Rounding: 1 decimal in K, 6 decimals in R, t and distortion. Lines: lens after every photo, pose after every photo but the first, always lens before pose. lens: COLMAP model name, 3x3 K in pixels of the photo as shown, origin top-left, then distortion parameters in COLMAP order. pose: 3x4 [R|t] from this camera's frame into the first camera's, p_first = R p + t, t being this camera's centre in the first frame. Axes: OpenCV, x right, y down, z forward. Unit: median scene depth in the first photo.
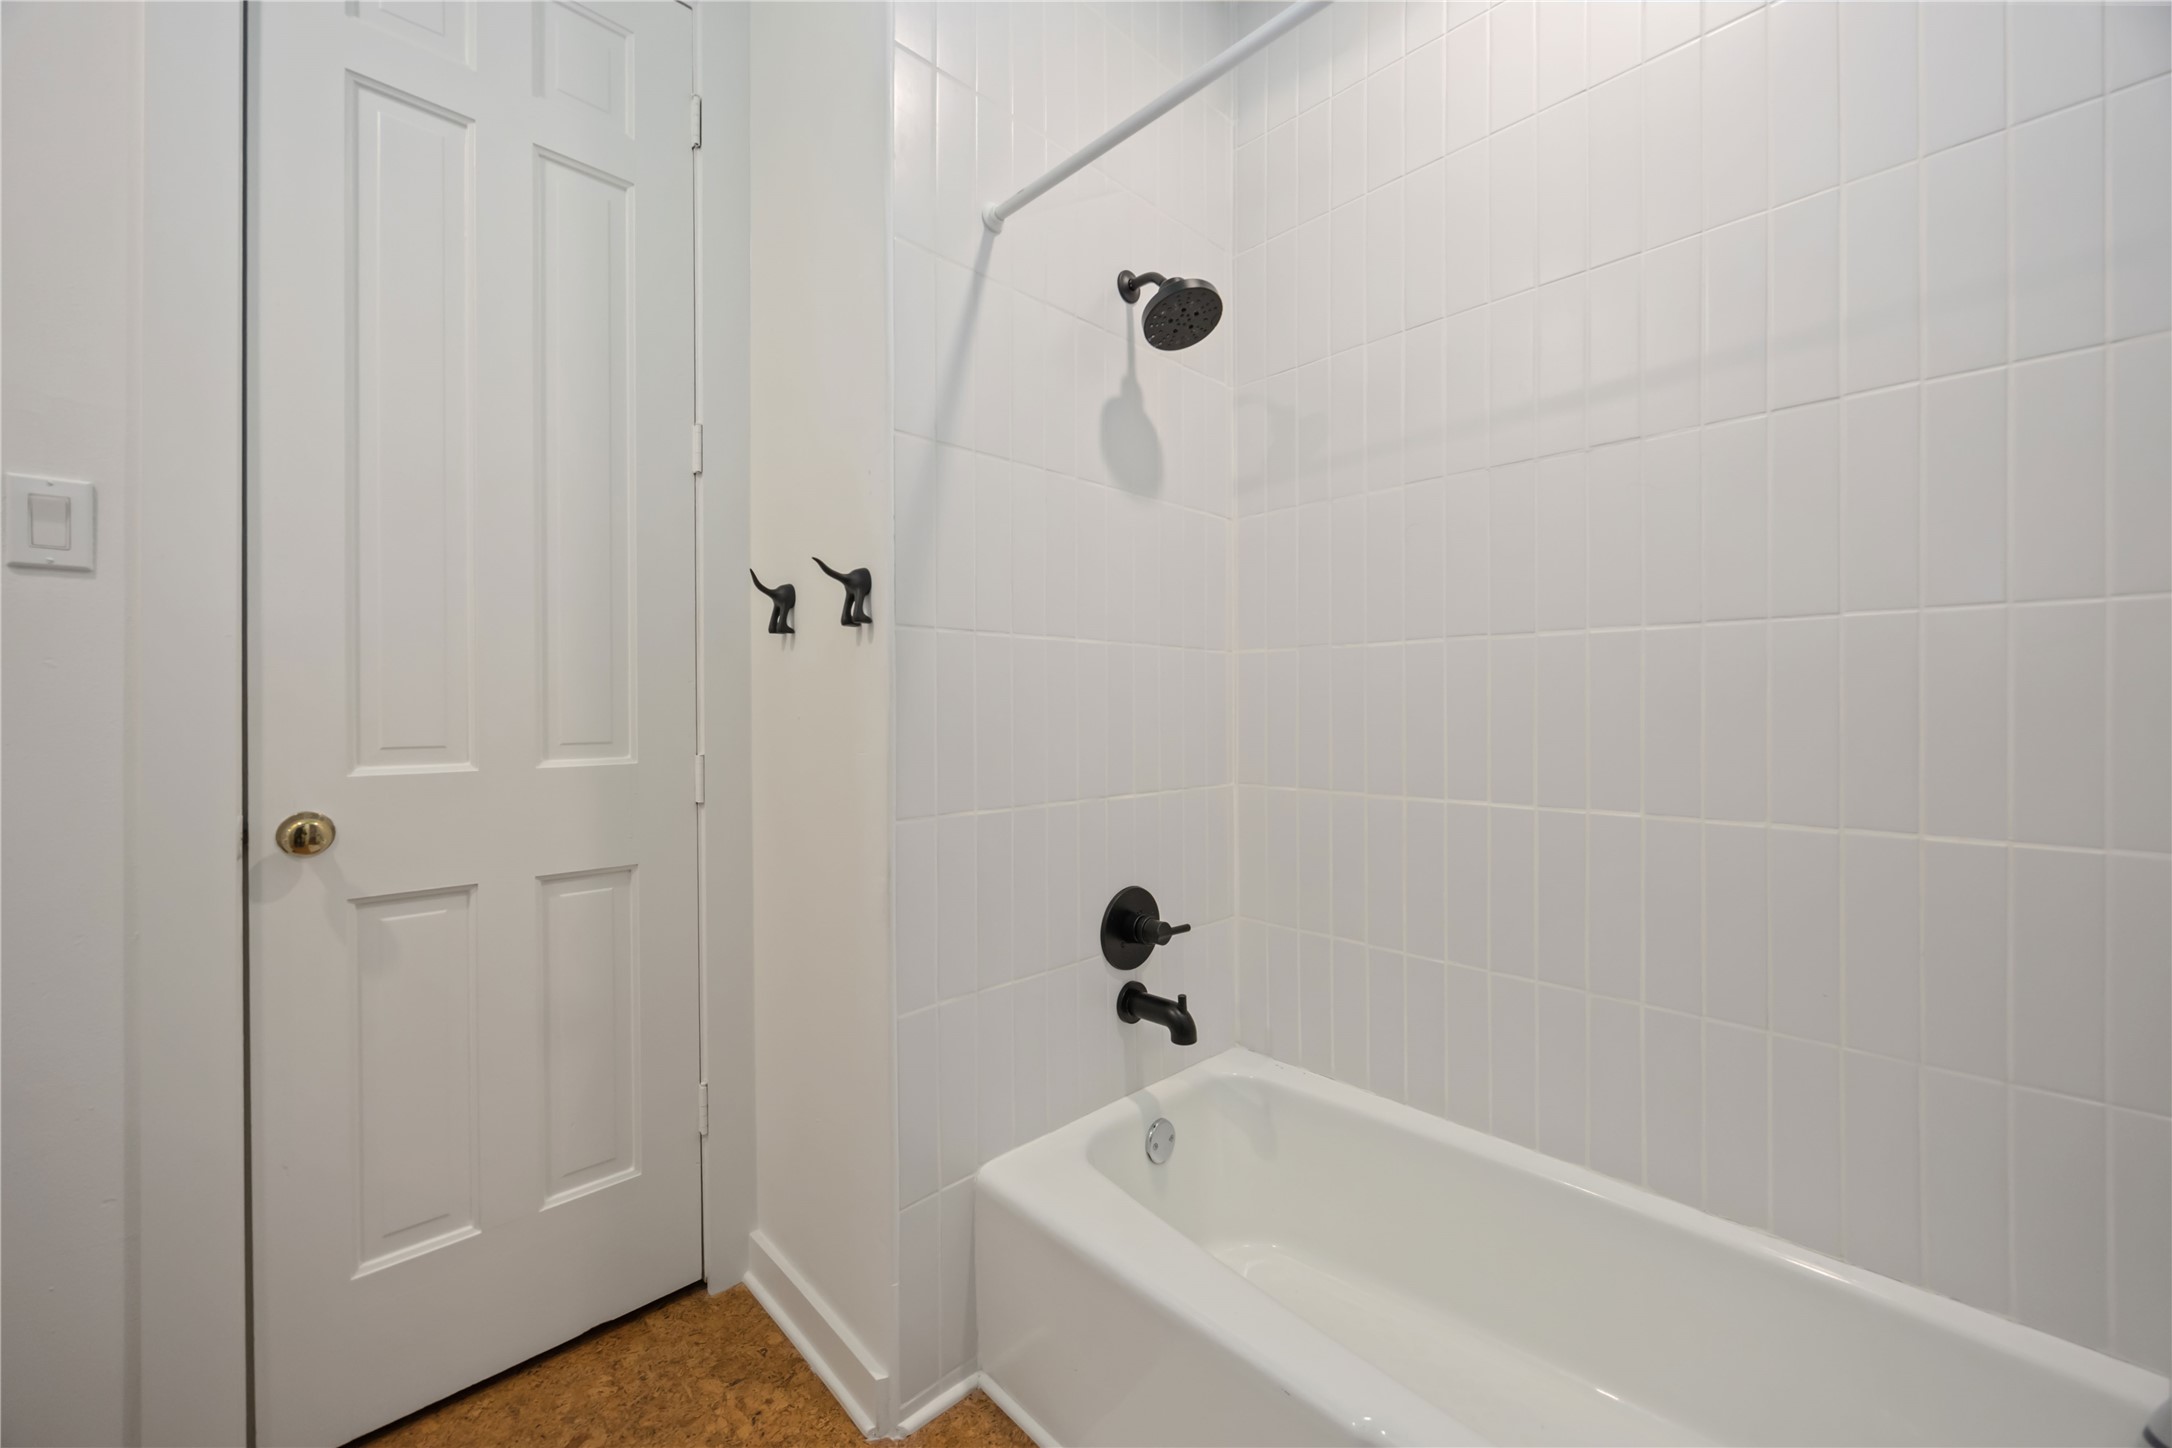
lens RADIAL K [[824.4, 0, 1085.2], [0, 824.4, 708.1], [0, 0, 1]] dist [-0.002056, -0.000078]
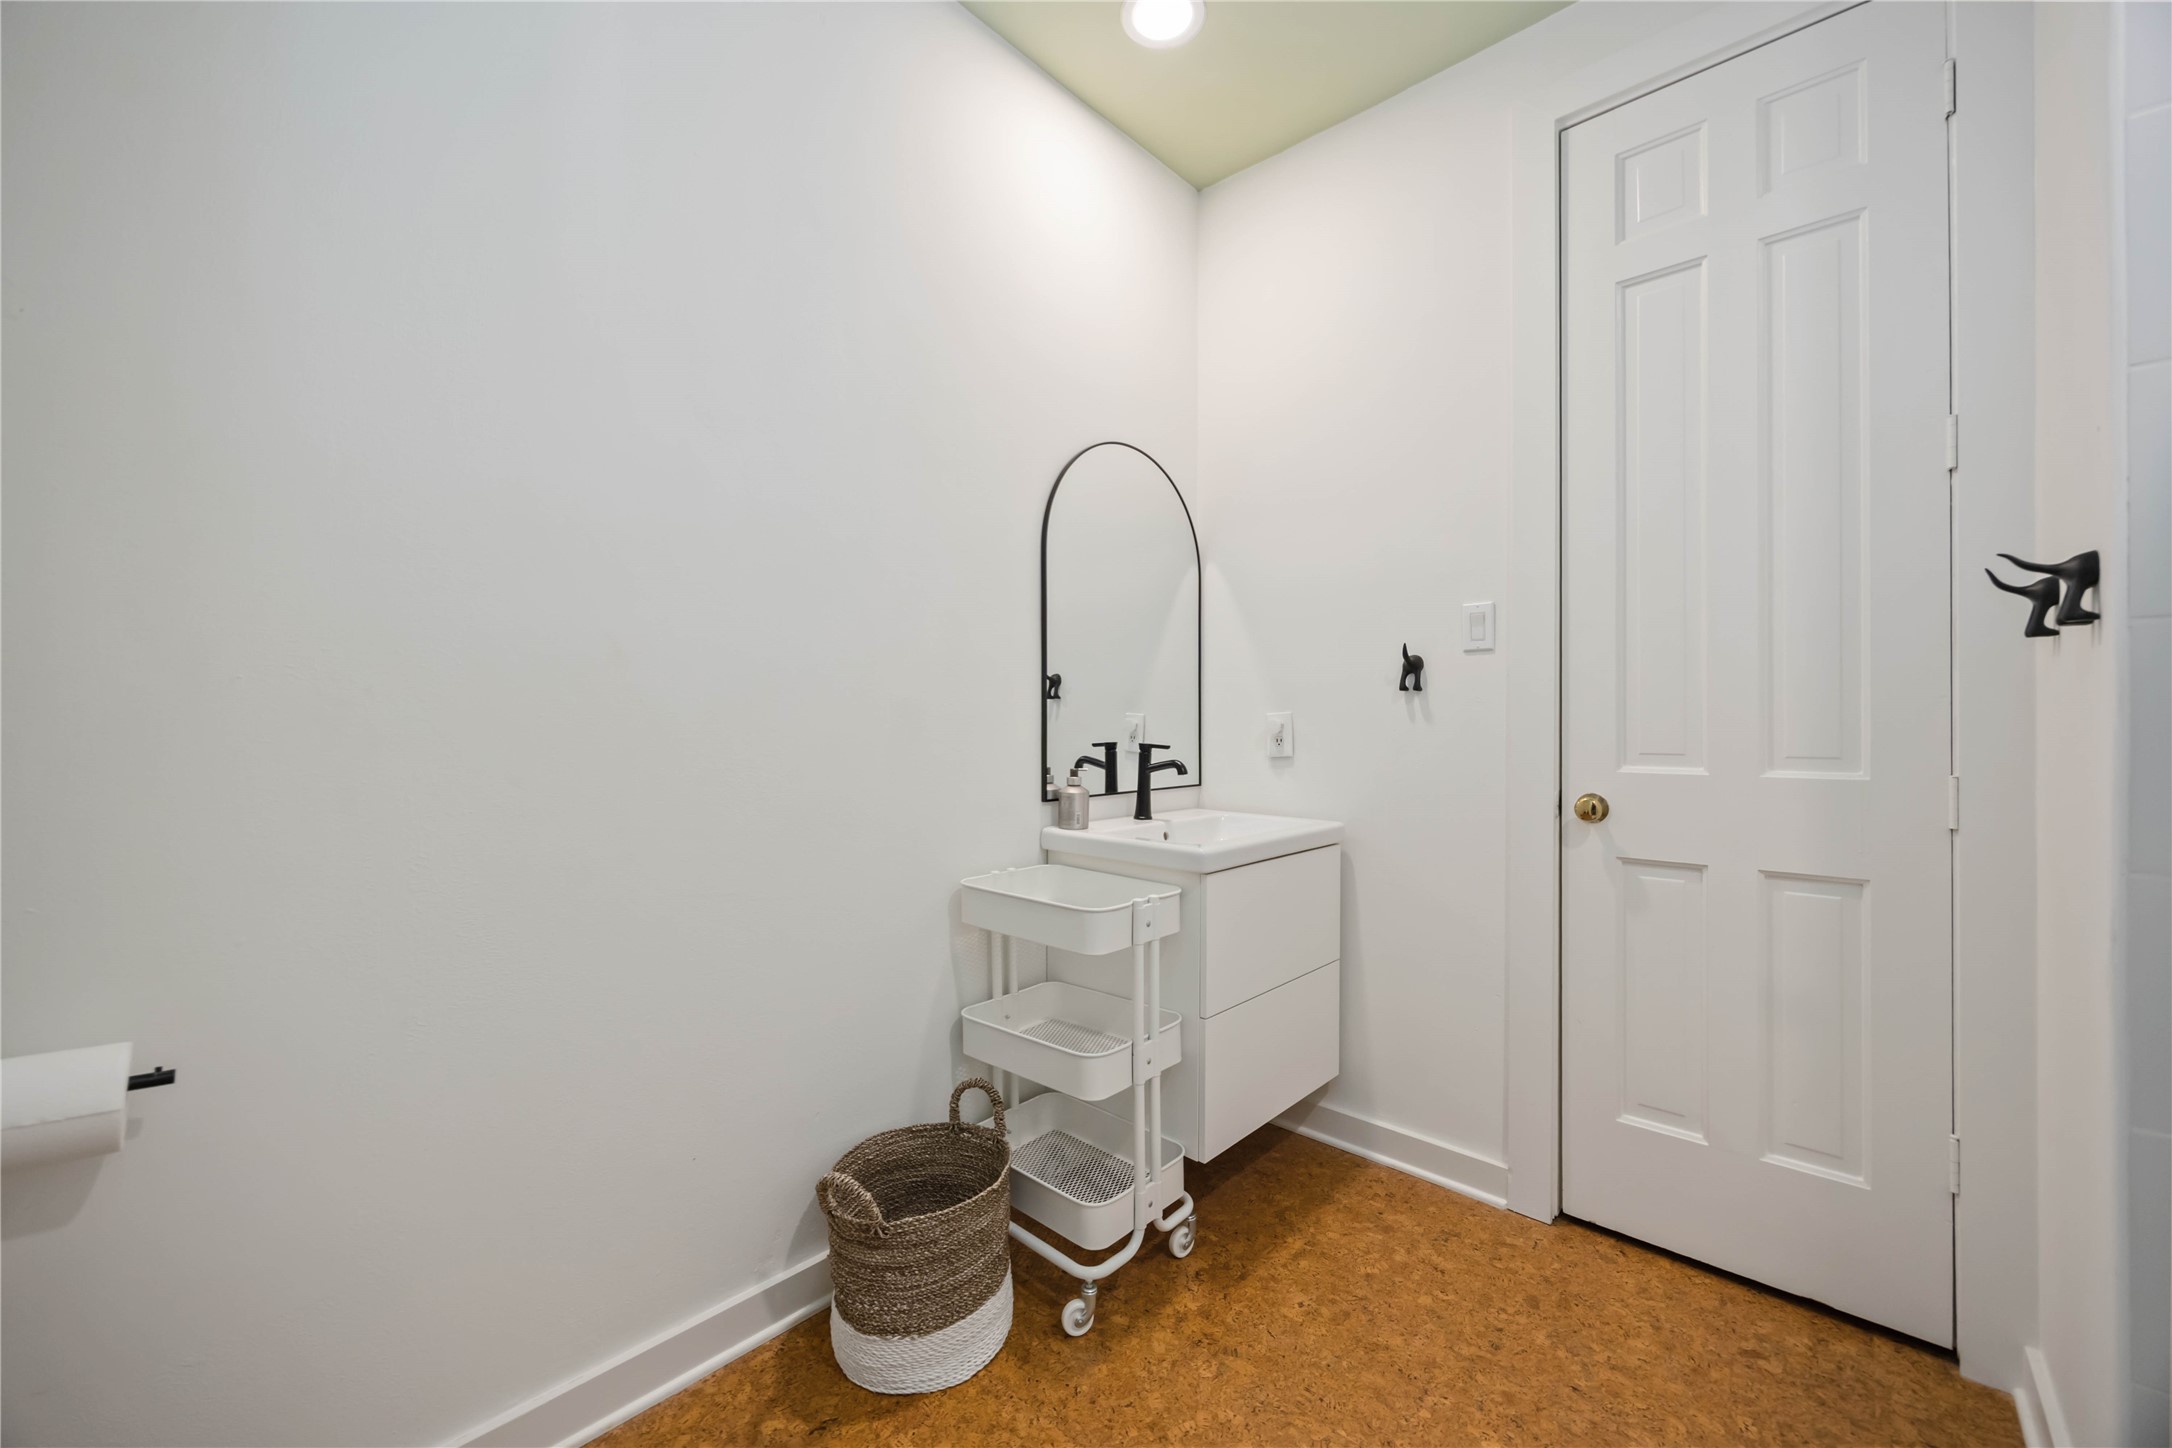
lens RADIAL K [[824.4, 0, 1067.5], [0, 824.4, 725.4], [0, 0, 1]] dist [-0.002056, -0.000078]
pose [[0.041857, 0.002806, -0.999120, 0.464992], [-0.002066, 0.999994, 0.002722, -0.000539], [0.999121, 0.001951, 0.041863, -0.023523]]
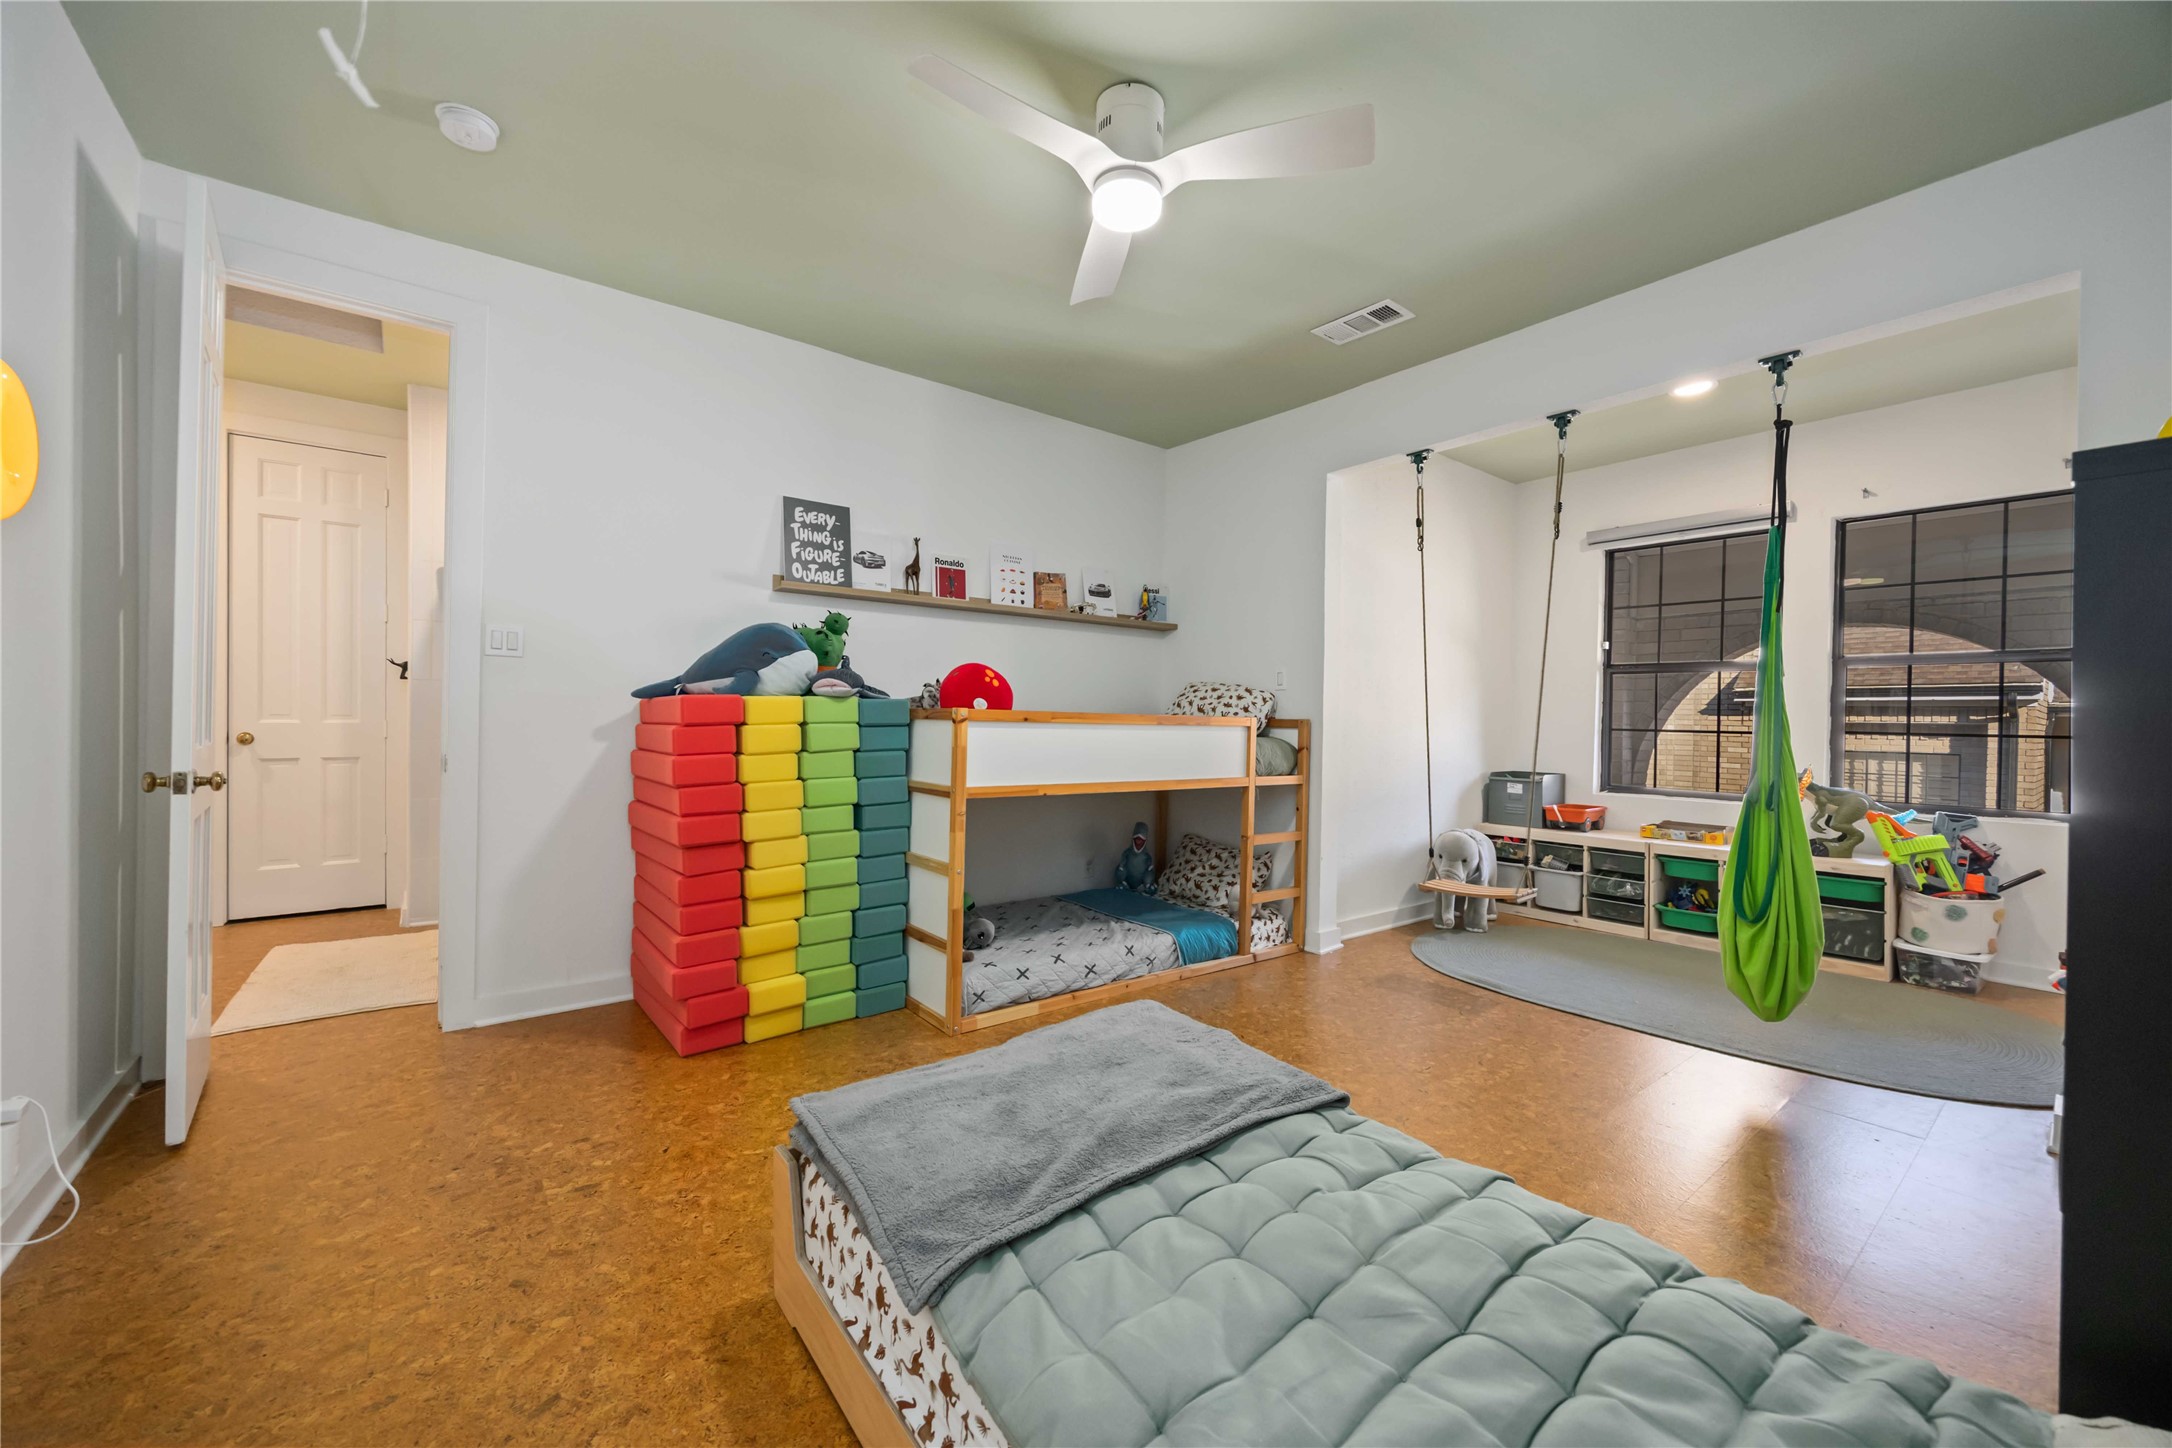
lens RADIAL K [[824.4, 0, 1077.2], [0, 824.4, 722.3], [0, 0, 1]] dist [-0.002056, -0.000078]
pose [[0.994882, 0.018786, -0.099282, 2.549170], [-0.017739, 0.999778, 0.011413, -0.014259], [0.099475, -0.009593, 0.994994, -1.855717]]
